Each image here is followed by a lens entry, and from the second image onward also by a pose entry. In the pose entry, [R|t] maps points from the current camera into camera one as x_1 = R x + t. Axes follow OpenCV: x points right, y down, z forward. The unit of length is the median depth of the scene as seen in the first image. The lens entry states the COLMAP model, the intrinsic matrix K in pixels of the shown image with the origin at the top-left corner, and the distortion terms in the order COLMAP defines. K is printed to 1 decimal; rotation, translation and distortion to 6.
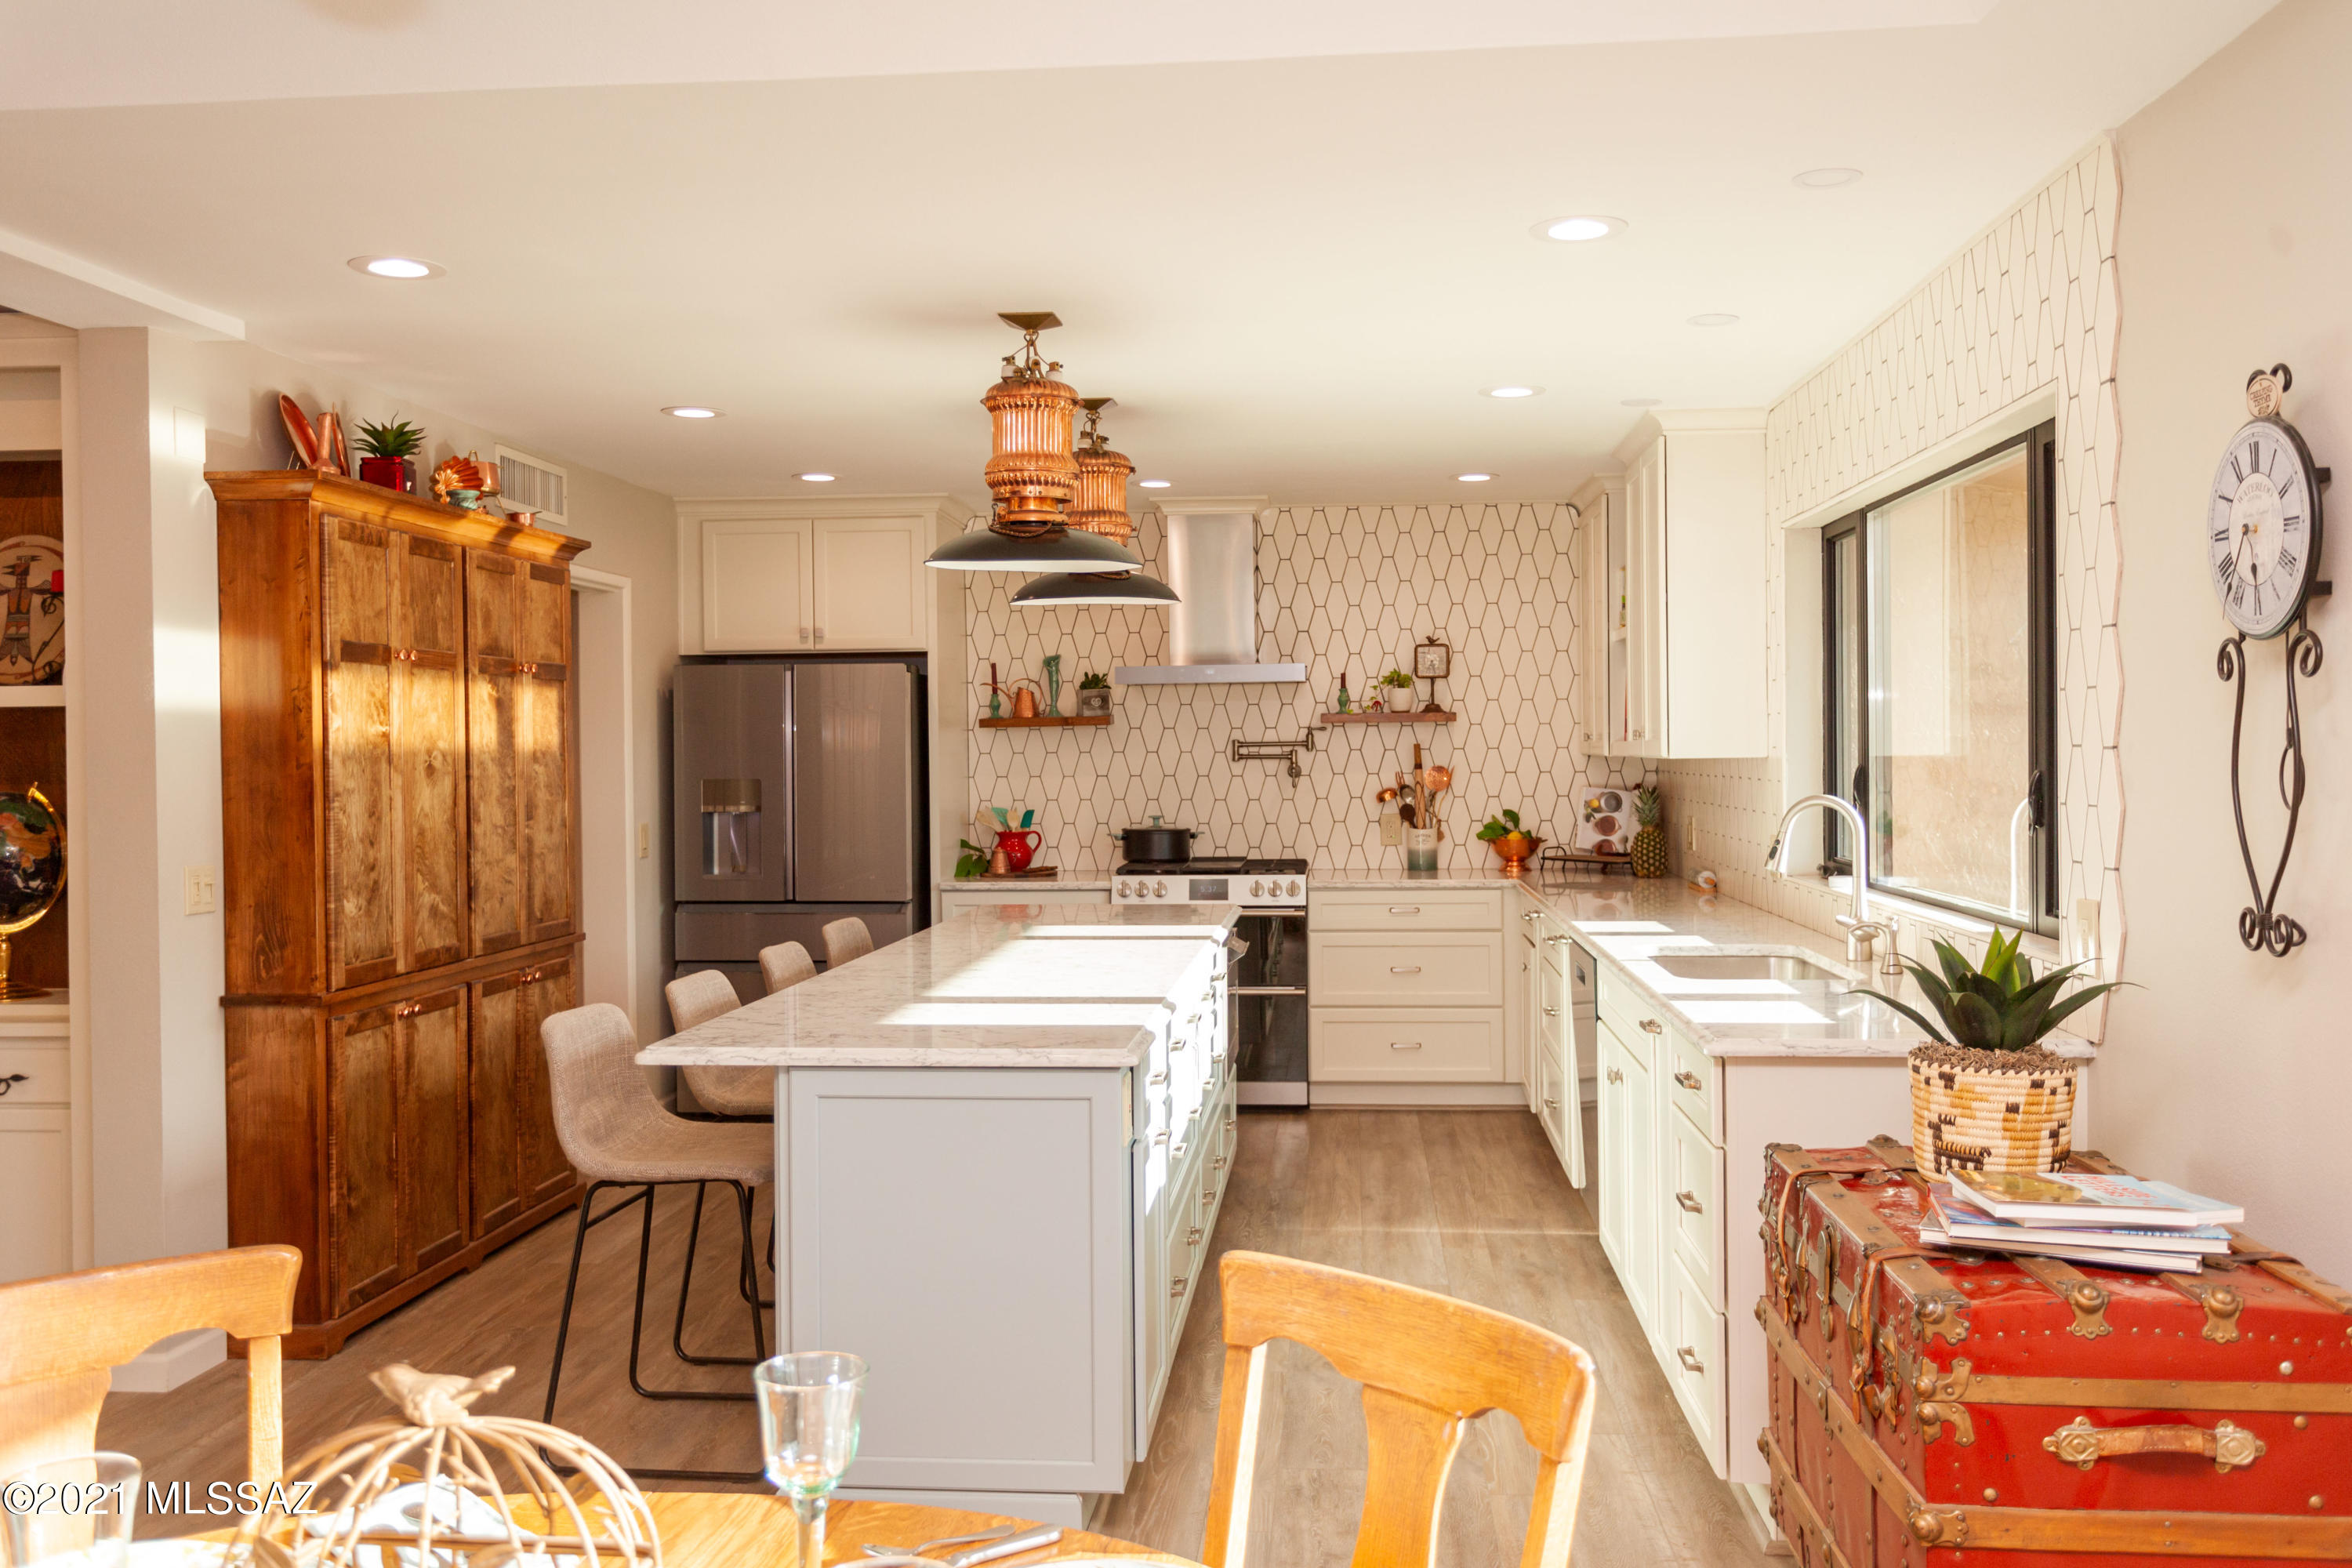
lens RADIAL K [[1938.2, 0, 1177.9], [0, 1938.2, 769.6], [0, 0, 1]] dist [0.005451, 0.006522]
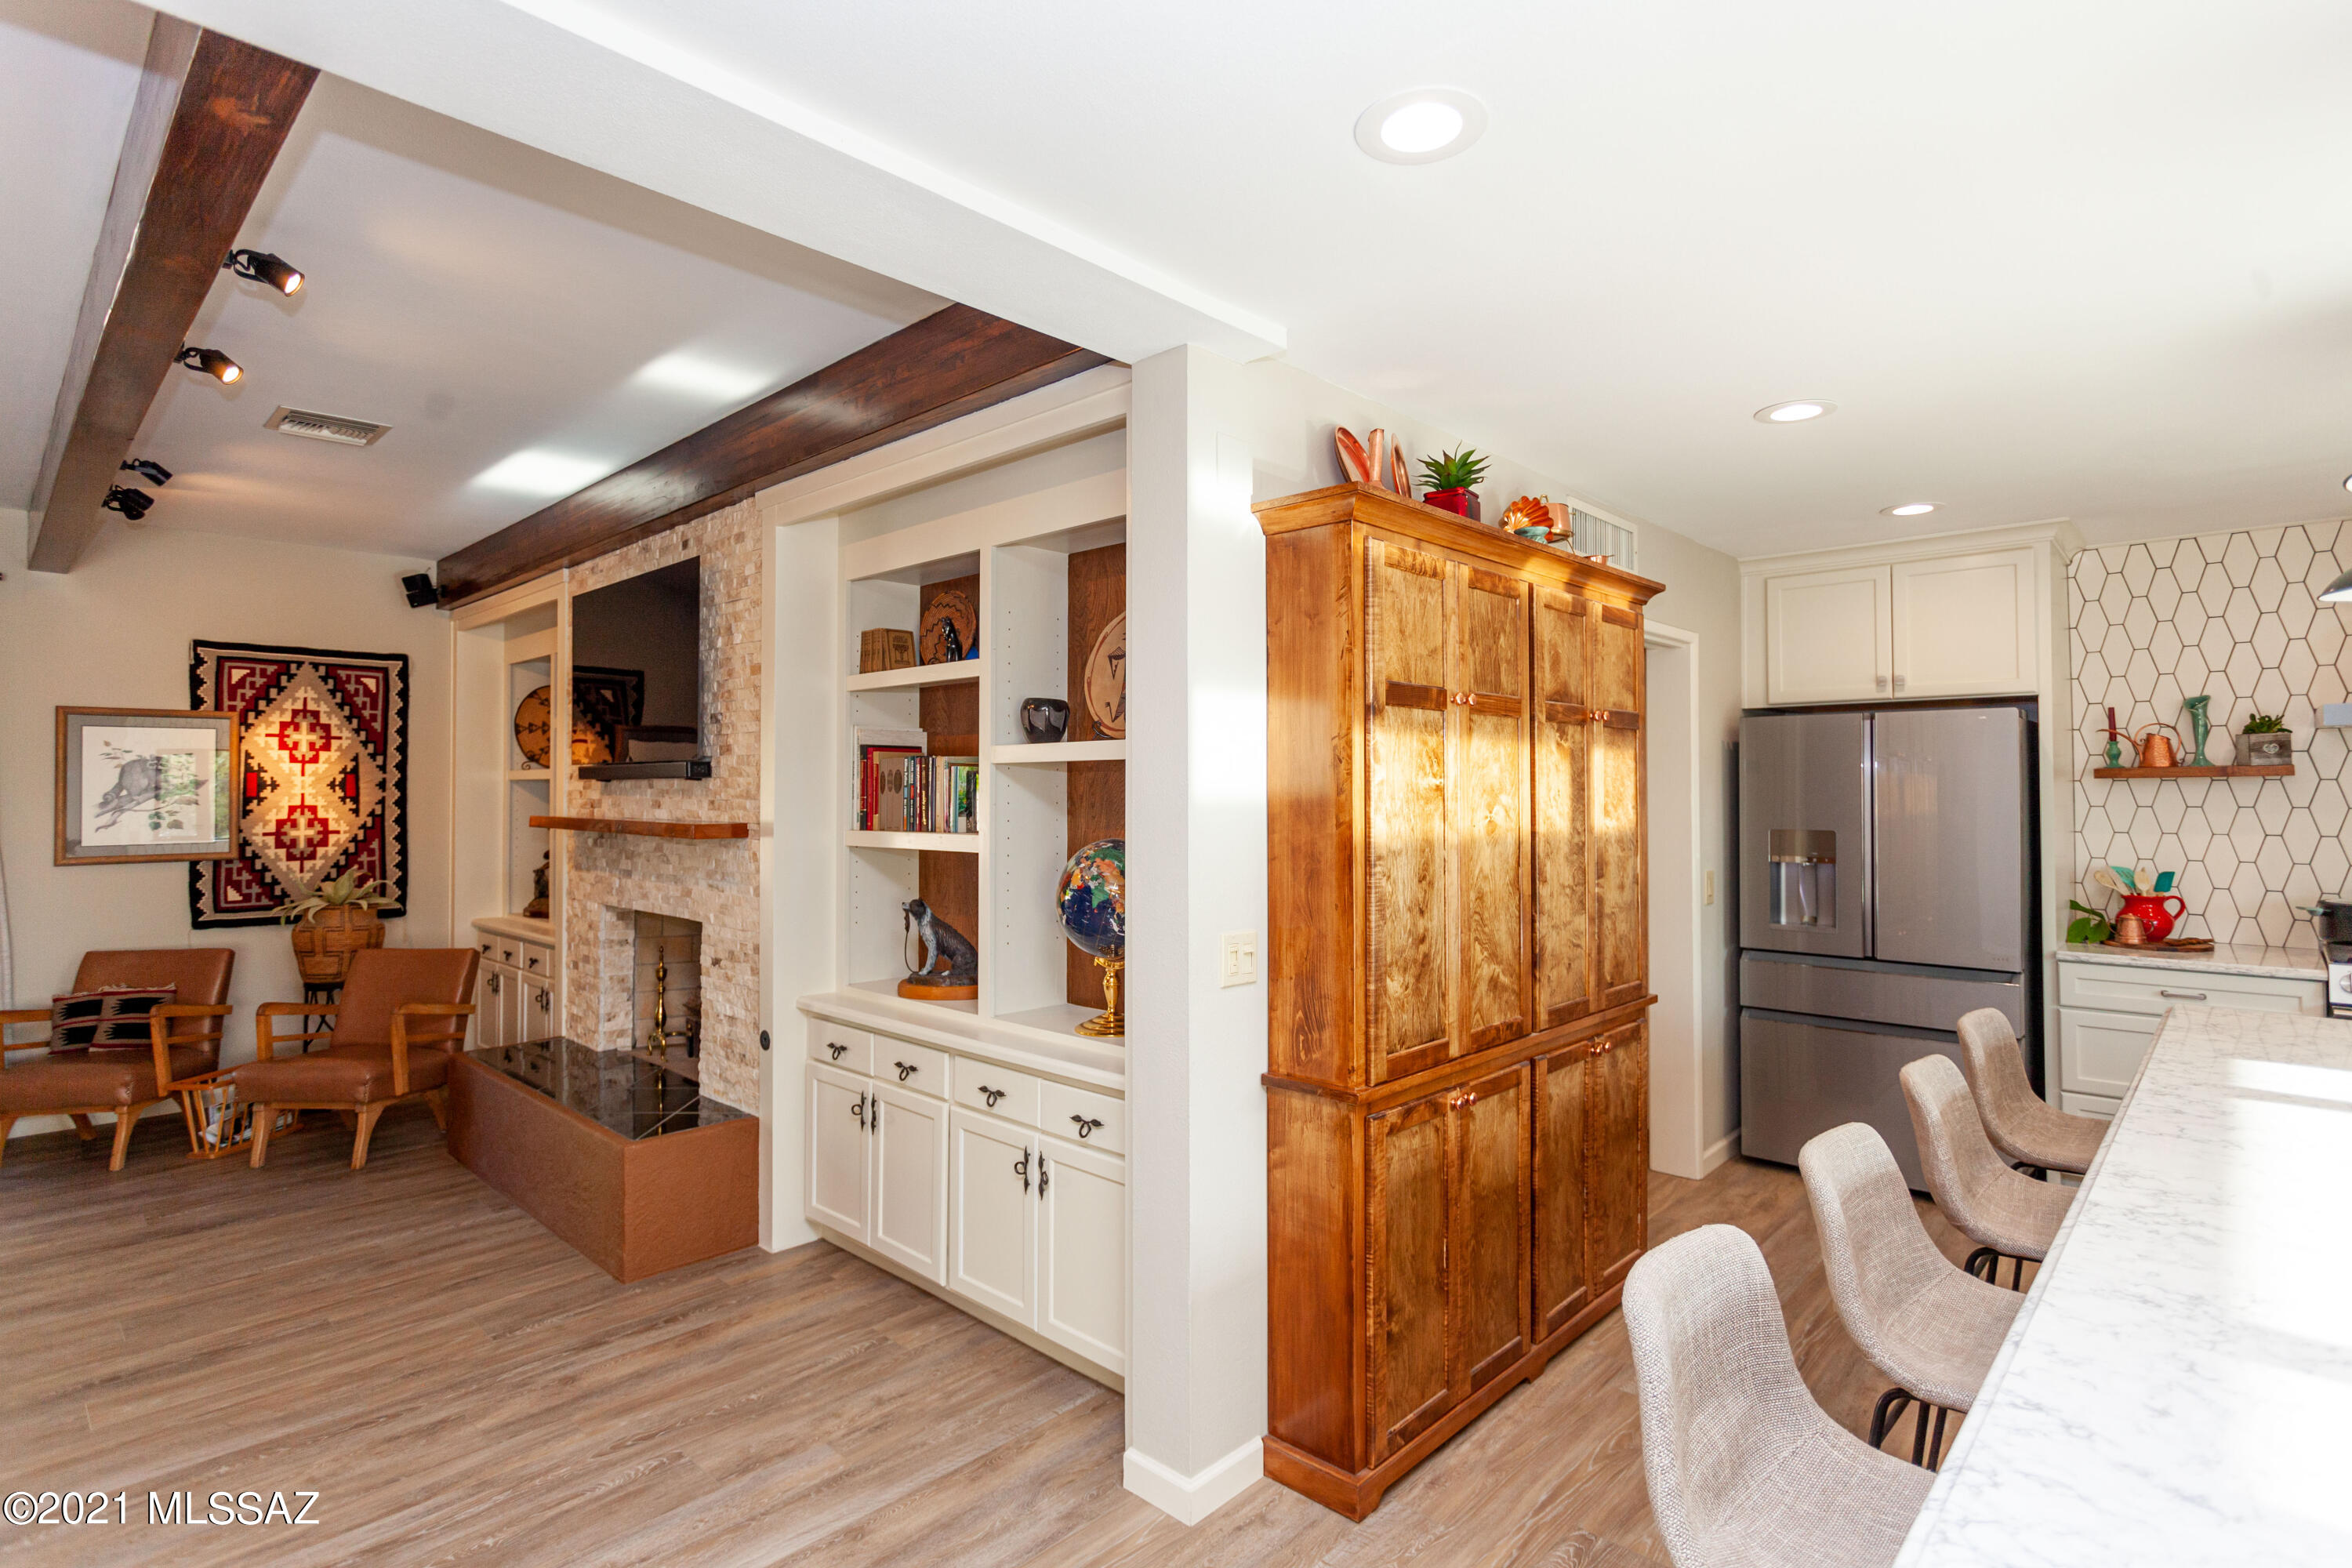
lens RADIAL K [[1180.6, 0, 1181.8], [0, 1180.6, 770.2], [0, 0, 1]] dist [-0.009871, 0.008618]
pose [[0.790225, -0.001883, -0.612814, -0.167014], [-0.013775, 0.999688, -0.020835, -0.013162], [0.612662, 0.024906, 0.789952, 0.490753]]
